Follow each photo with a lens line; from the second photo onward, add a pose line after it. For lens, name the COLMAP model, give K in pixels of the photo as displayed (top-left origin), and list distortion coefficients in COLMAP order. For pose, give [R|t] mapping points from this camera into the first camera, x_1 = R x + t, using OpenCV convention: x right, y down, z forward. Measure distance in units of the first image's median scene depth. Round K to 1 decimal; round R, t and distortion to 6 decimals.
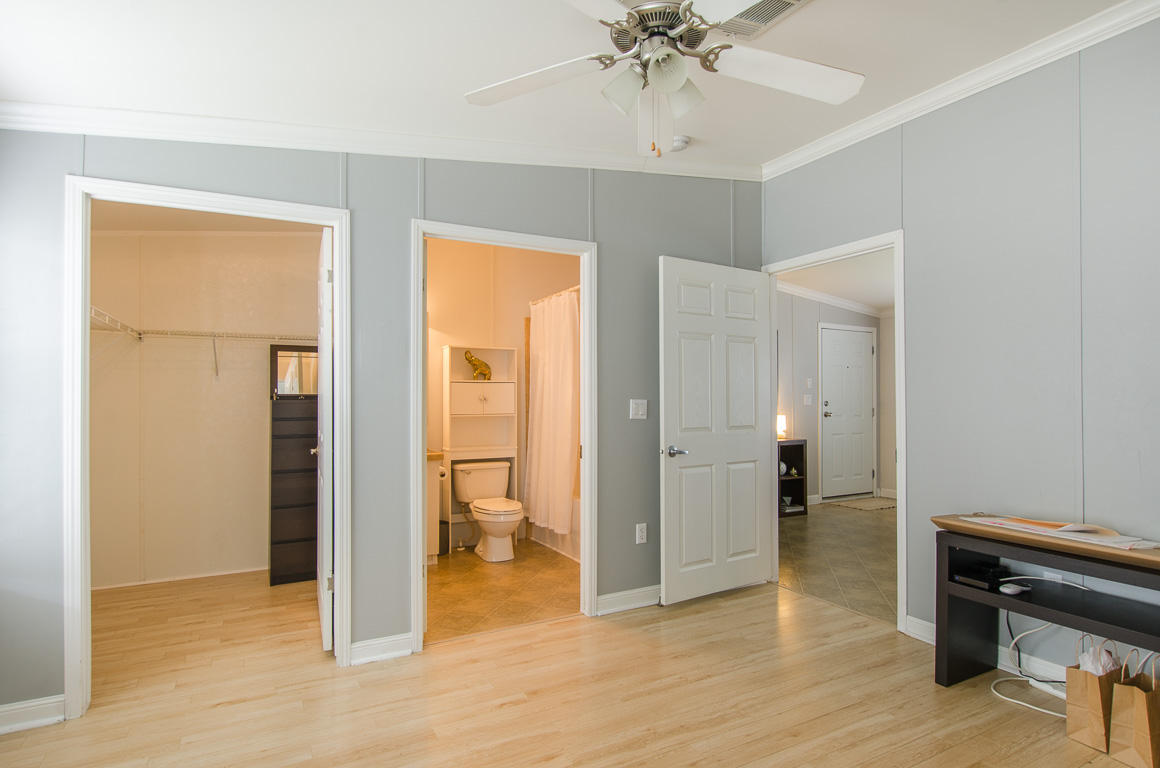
lens RADIAL K [[619.2, 0, 585.9], [0, 619.2, 390.3], [0, 0, 1]] dist [0.001507, 0.000922]
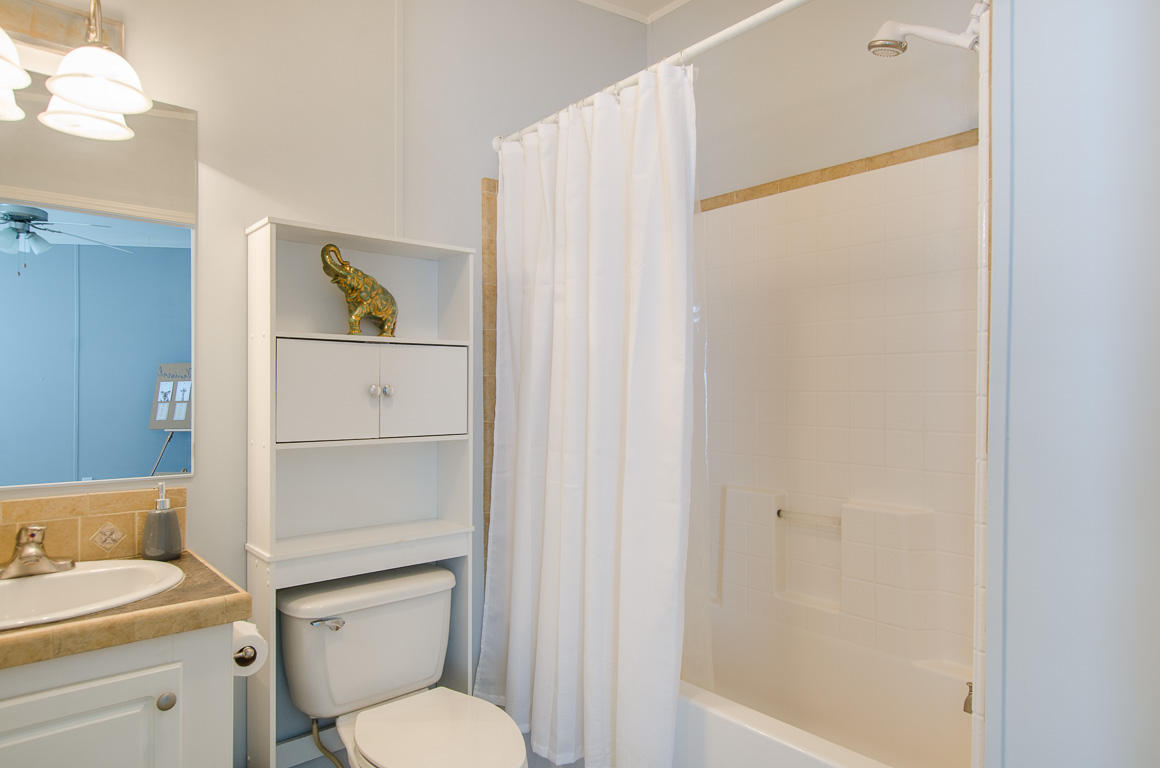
lens RADIAL K [[695.7, 0, 569.1], [0, 695.7, 390.9], [0, 0, 1]] dist [0.001784, 0.006316]
pose [[0.979833, 0.001772, 0.199811, -0.144525], [-0.002169, 0.999996, 0.001769, 0.012887], [-0.199807, -0.002166, 0.979833, 0.631395]]
